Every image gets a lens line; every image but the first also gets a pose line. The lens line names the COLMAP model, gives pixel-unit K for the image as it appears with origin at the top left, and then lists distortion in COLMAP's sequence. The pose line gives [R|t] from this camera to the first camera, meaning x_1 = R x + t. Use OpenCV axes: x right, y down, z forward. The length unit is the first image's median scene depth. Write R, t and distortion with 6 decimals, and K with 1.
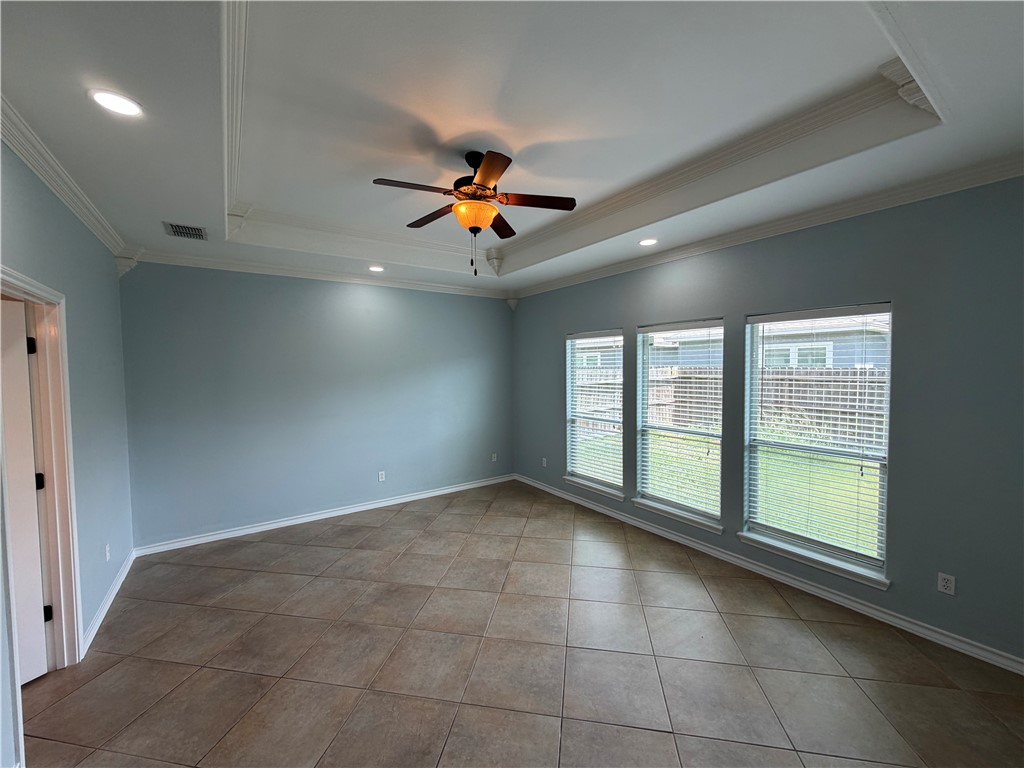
lens RADIAL K [[407.1, 0, 511.4], [0, 407.1, 387.2], [0, 0, 1]] dist [0.000837, -0.000555]
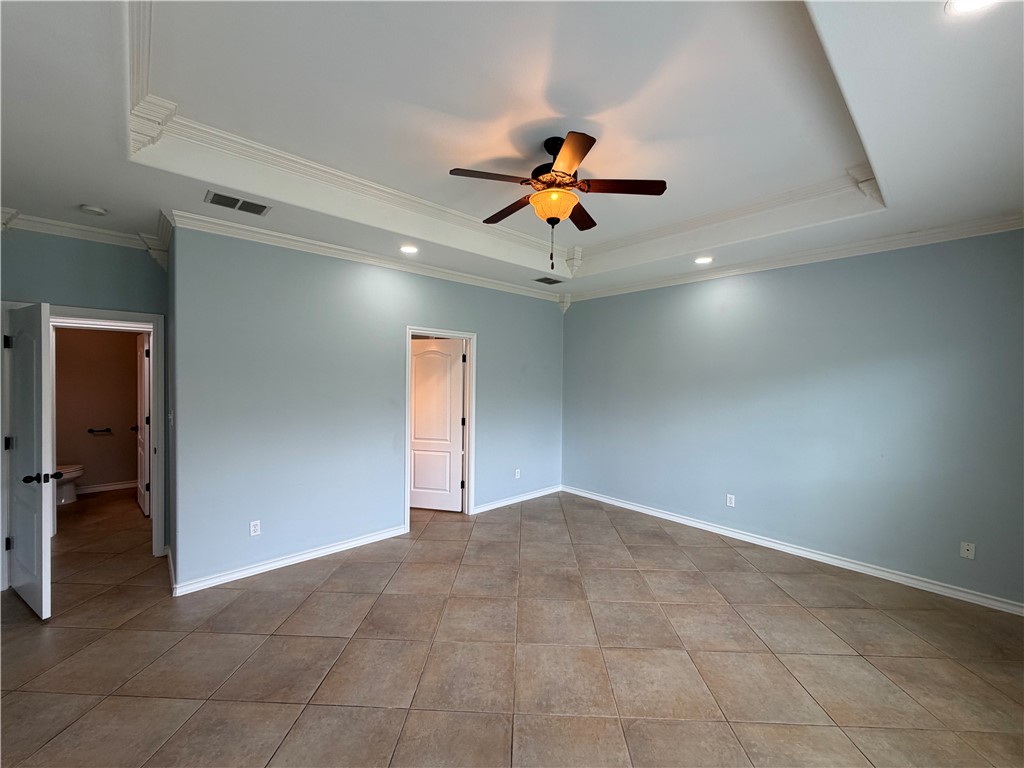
lens RADIAL K [[407.1, 0, 508.2], [0, 407.1, 387.0], [0, 0, 1]] dist [0.000837, -0.000555]
pose [[0.136750, 0.037819, -0.989883, 0.587928], [-0.060294, 0.997736, 0.029789, -0.016927], [0.988769, 0.055611, 0.138721, 0.550349]]
